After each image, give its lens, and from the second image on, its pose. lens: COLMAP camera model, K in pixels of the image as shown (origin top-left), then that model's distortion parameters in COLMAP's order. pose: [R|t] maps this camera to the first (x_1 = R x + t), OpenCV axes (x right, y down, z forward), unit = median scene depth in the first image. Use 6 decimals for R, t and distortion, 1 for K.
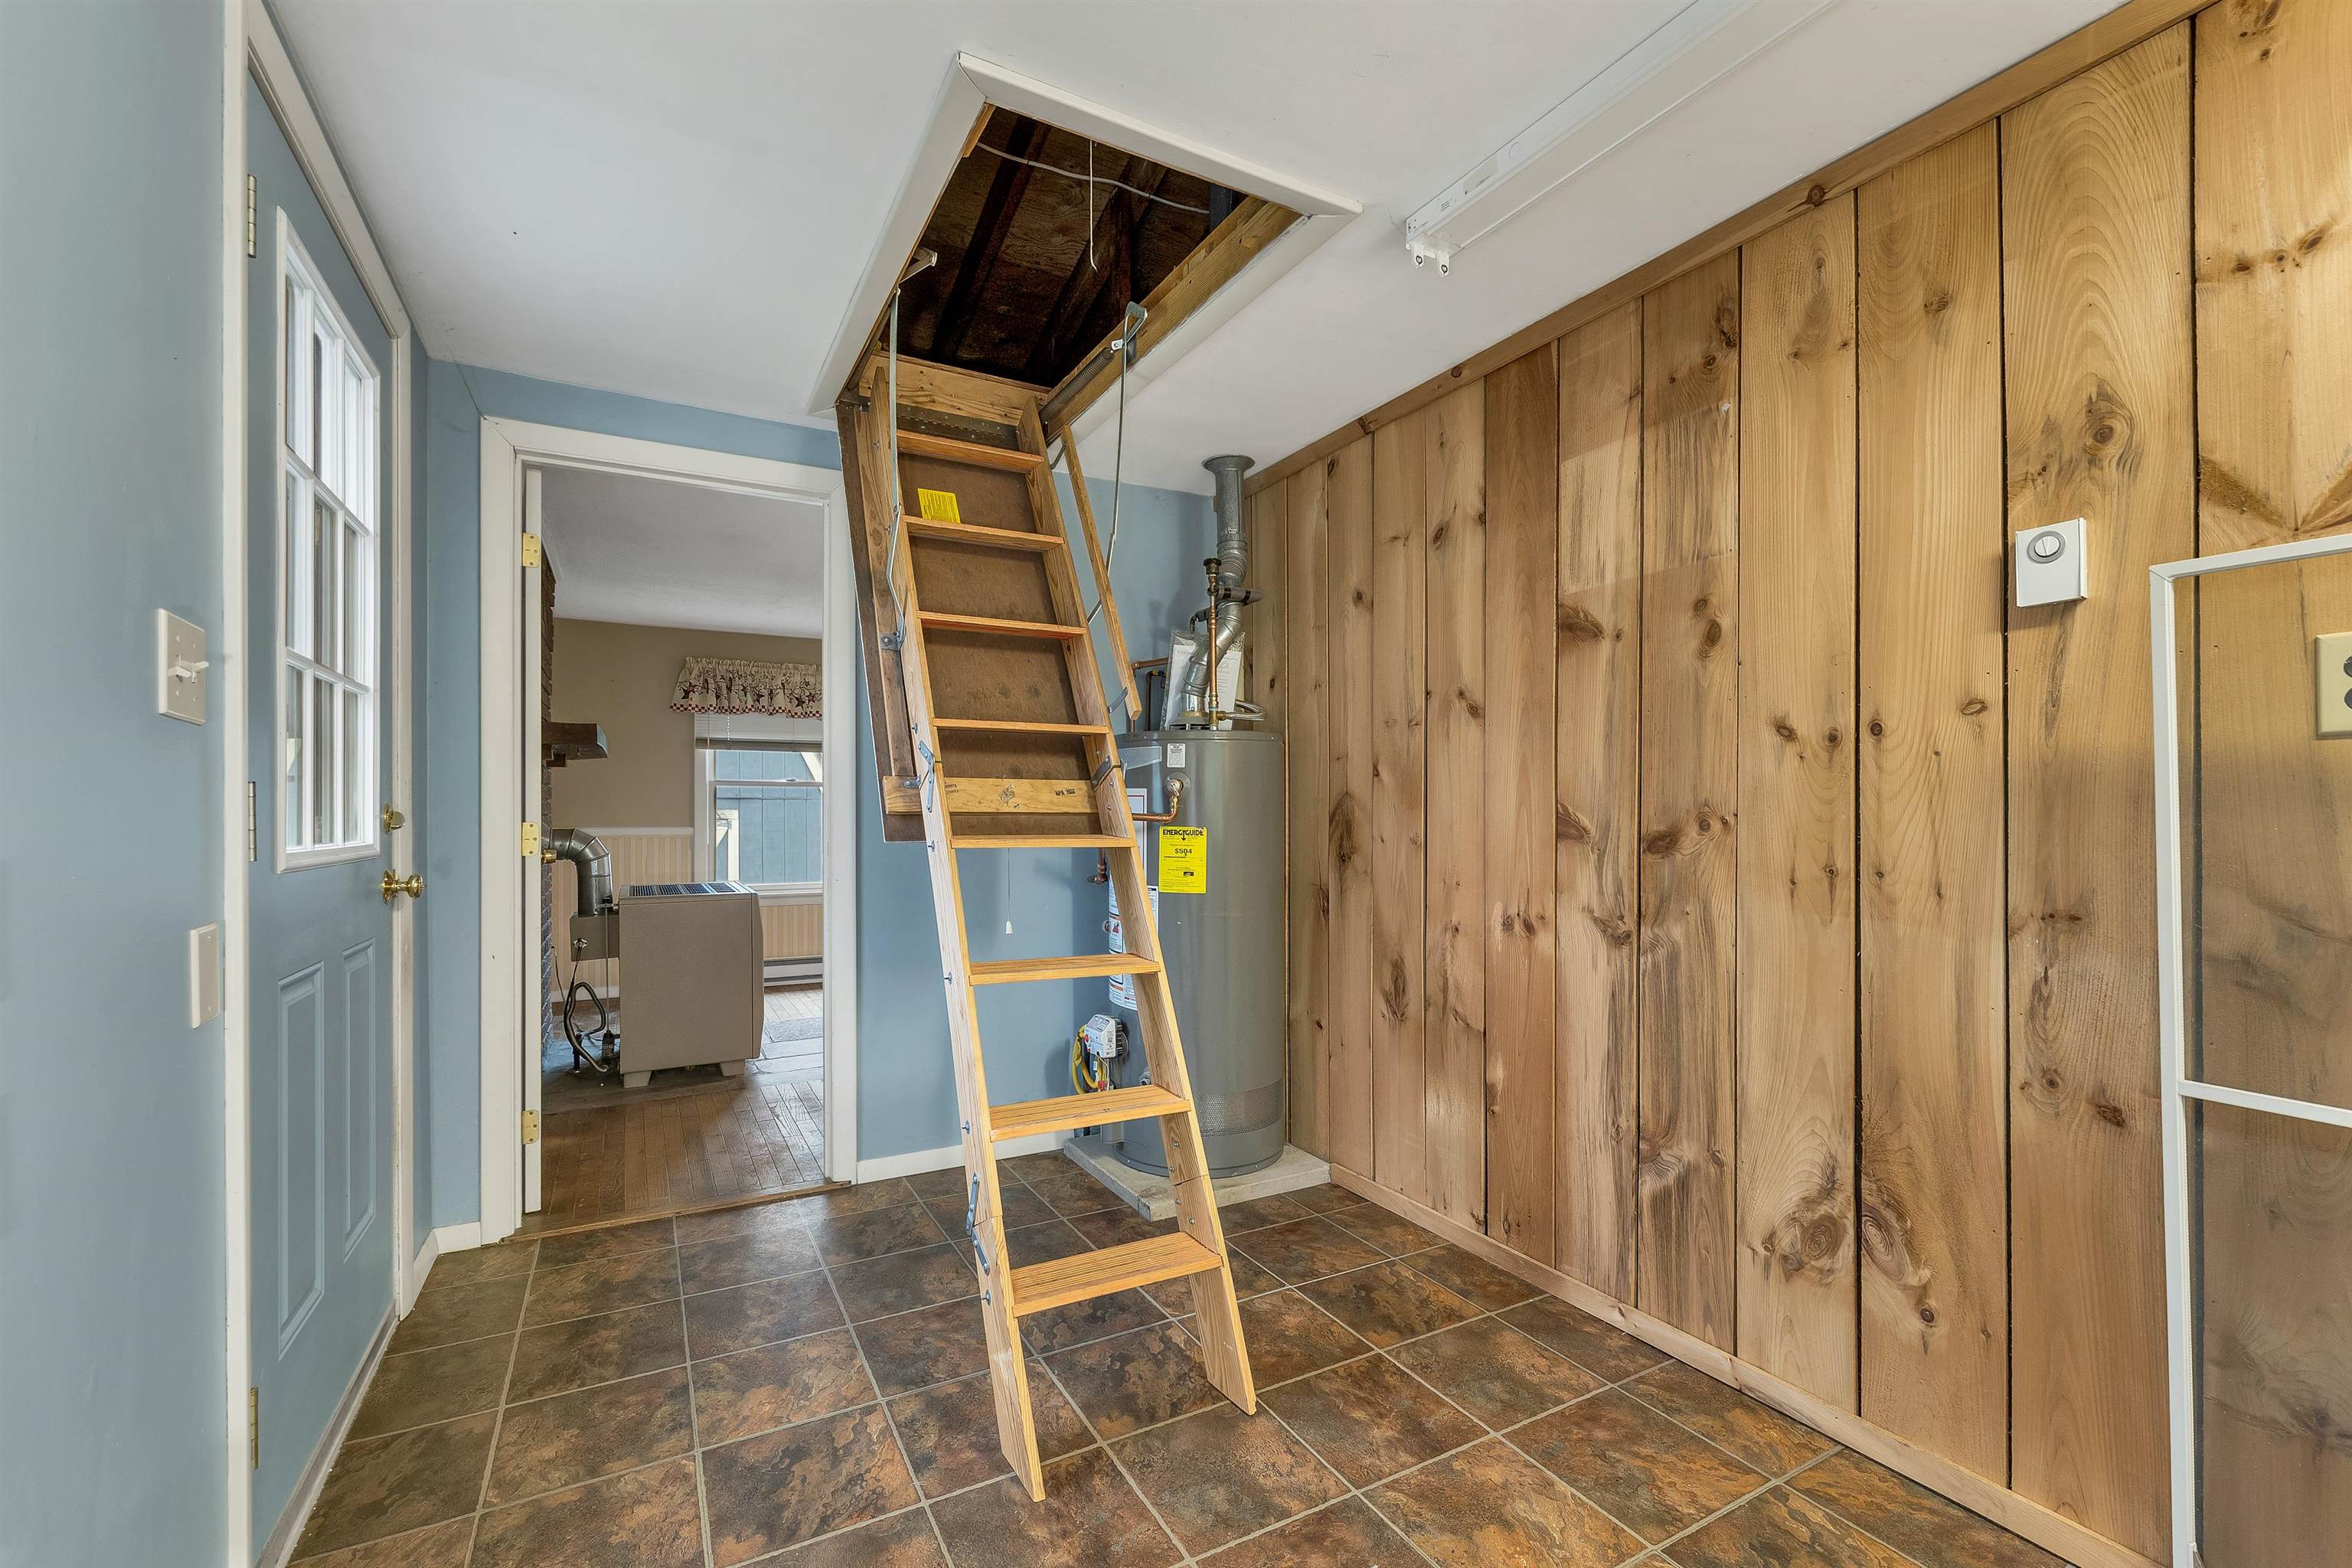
lens RADIAL K [[986.9, 0, 1167.8], [0, 986.9, 812.6], [0, 0, 1]] dist [-0.000506, 0.000268]
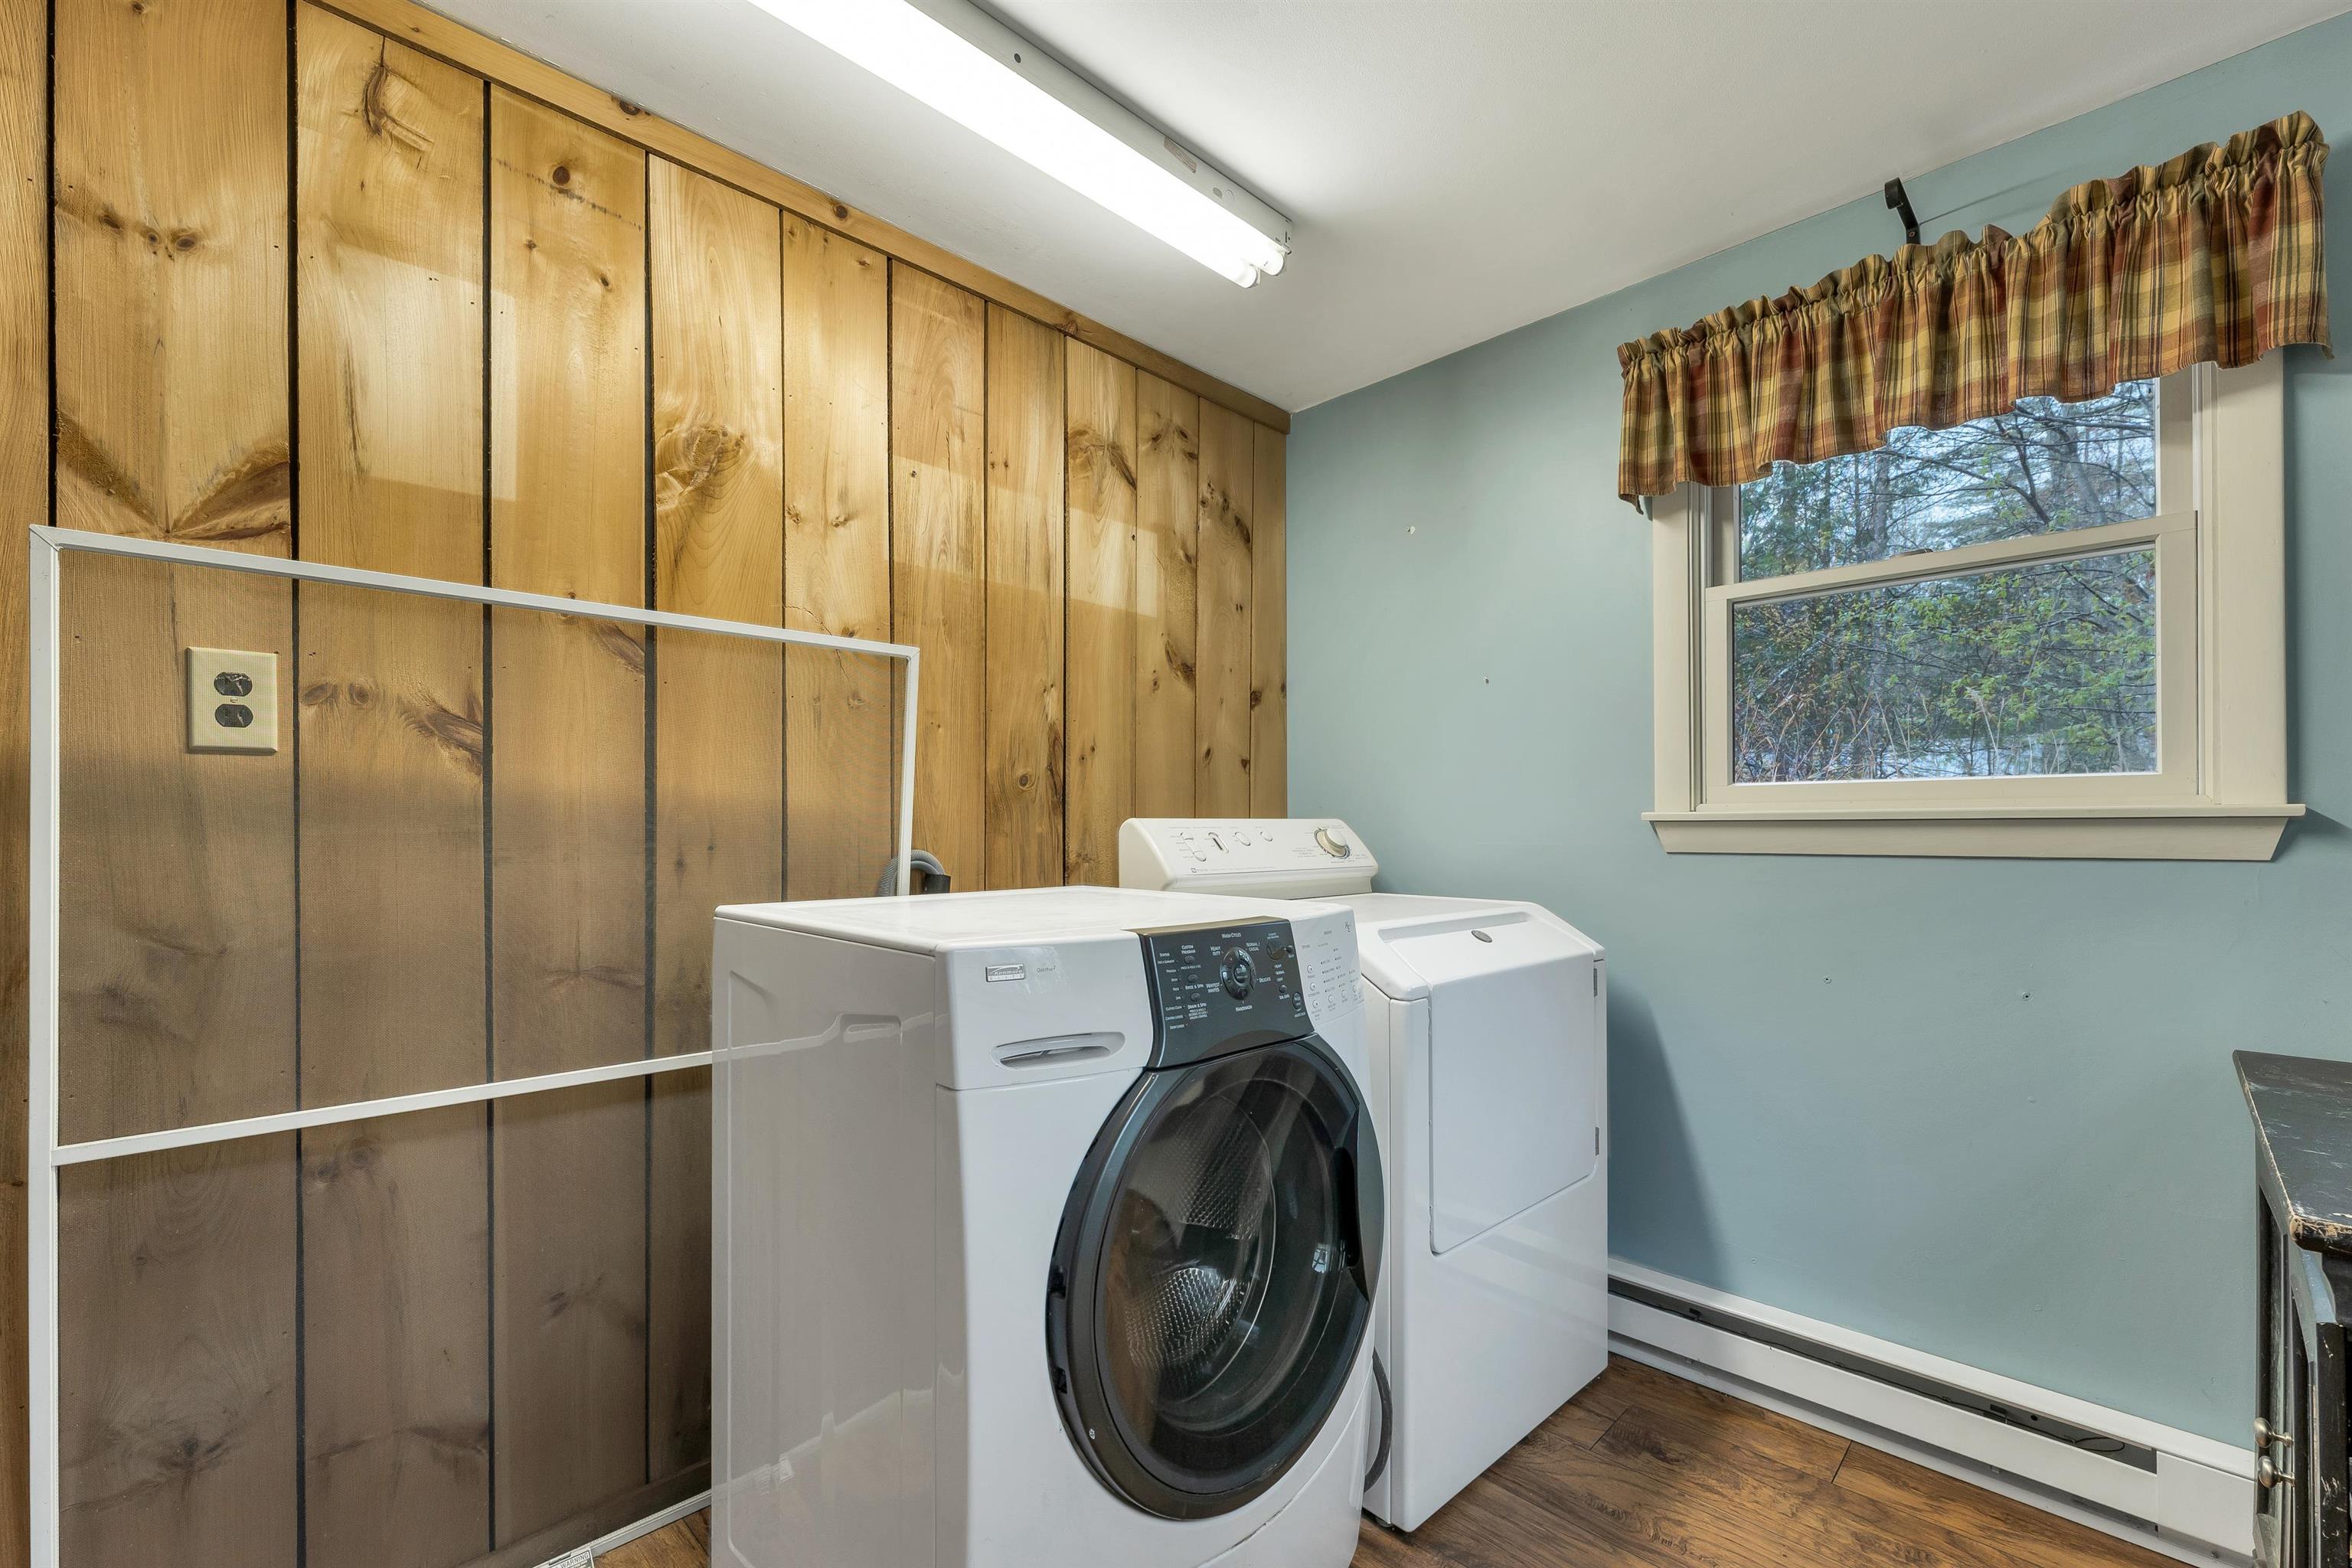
lens RADIAL K [[976.8, 0, 1176.2], [0, 976.8, 821.3], [0, 0, 1]] dist [-0.001067, 0.000294]
pose [[-0.282935, 0.003992, 0.959131, -0.025730], [0.005037, 0.999984, -0.002676, 0.000862], [-0.959126, 0.004074, -0.282950, 0.223547]]
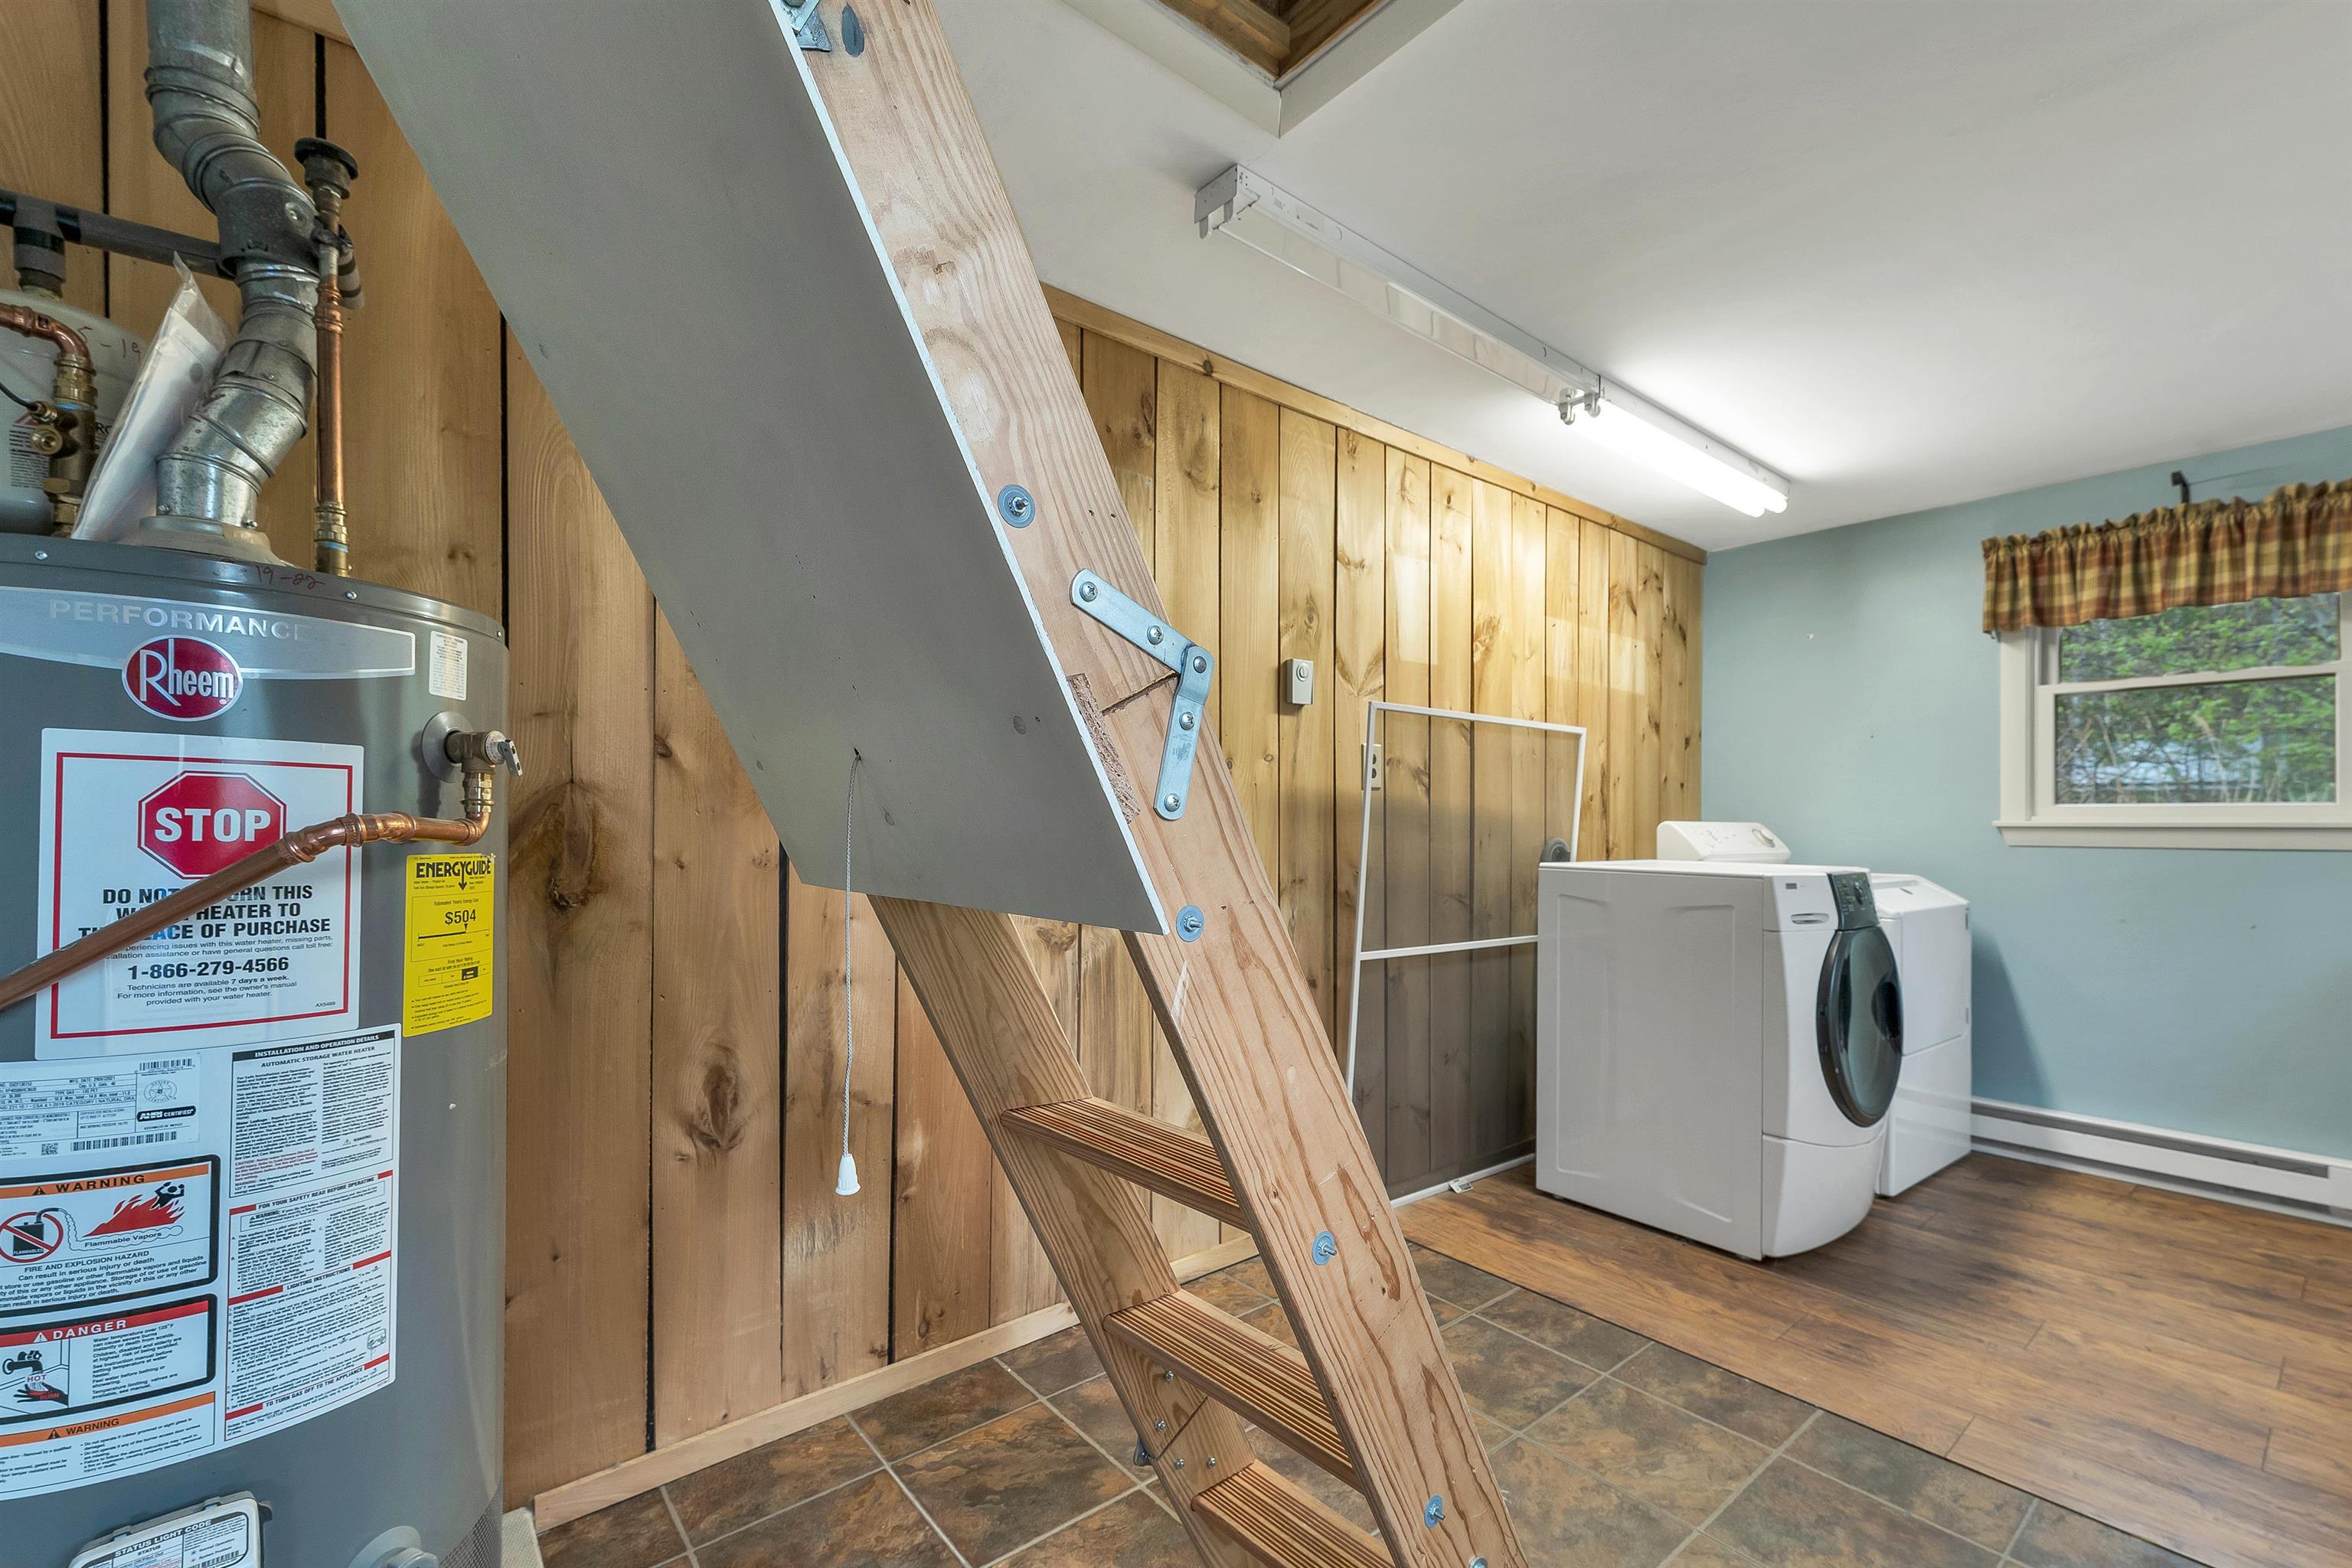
lens RADIAL K [[994.5, 0, 1168.8], [0, 994.5, 820.4], [0, 0, 1]] dist [0.003845, -0.000335]
pose [[-0.182587, 0.000556, 0.983190, -0.642036], [-0.005245, 0.999985, -0.001539, 0.000474], [-0.983176, -0.005438, -0.182581, 1.221904]]
